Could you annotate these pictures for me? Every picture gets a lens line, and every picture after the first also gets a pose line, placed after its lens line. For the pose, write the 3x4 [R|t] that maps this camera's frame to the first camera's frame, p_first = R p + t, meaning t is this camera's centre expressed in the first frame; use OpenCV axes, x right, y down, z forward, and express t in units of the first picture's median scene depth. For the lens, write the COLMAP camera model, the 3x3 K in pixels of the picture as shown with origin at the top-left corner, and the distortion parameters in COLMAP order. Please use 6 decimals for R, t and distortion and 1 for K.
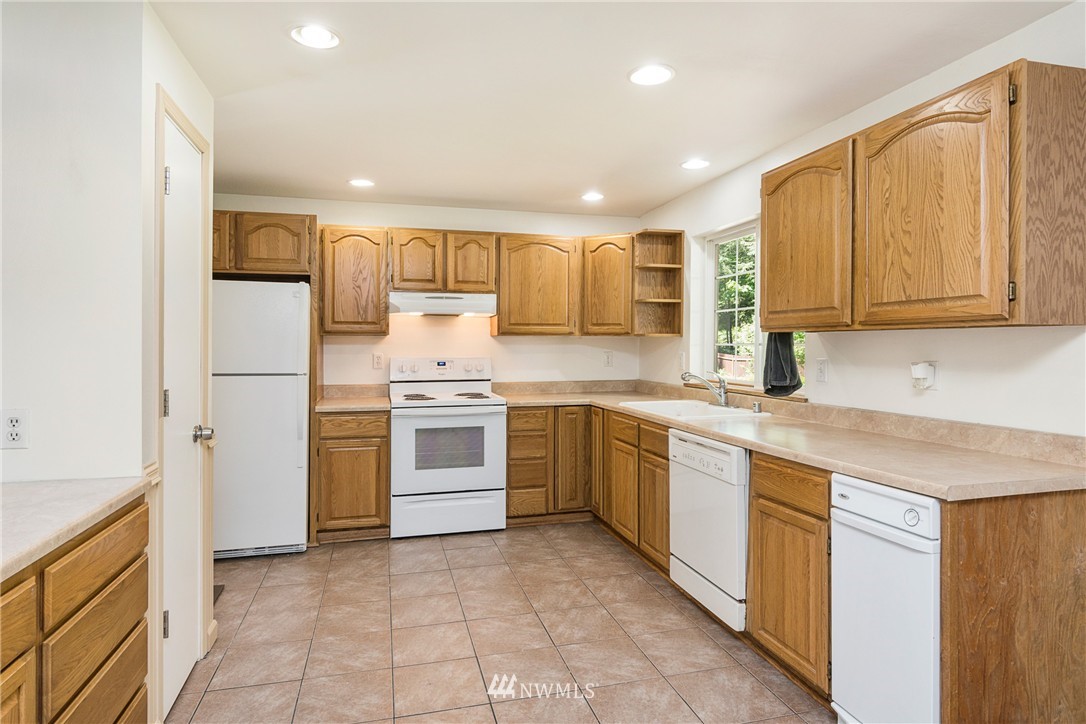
lens RADIAL K [[588.5, 0, 531.7], [0, 588.5, 356.6], [0, 0, 1]] dist [-0.000890, -0.000061]
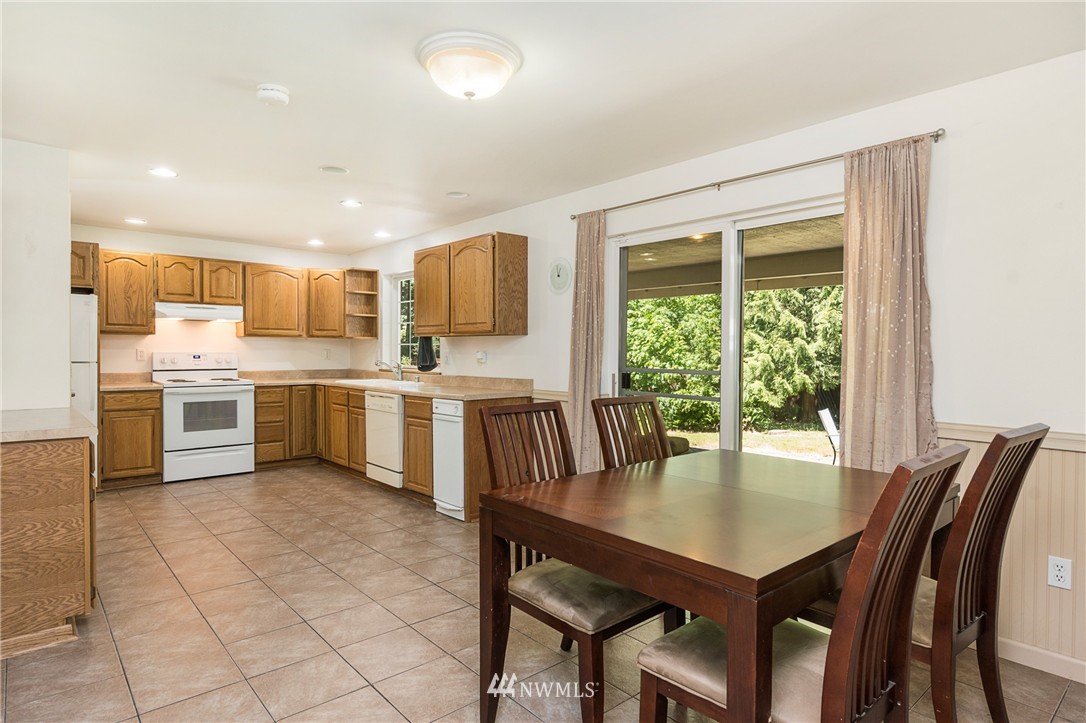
lens RADIAL K [[591.8, 0, 513.9], [0, 591.8, 368.0], [0, 0, 1]] dist [0.015905, -0.000168]
pose [[0.904144, -0.007274, 0.427166, -0.087957], [0.002854, 0.999936, 0.010986, 0.026947], [-0.427218, -0.008714, 0.904107, -0.577485]]
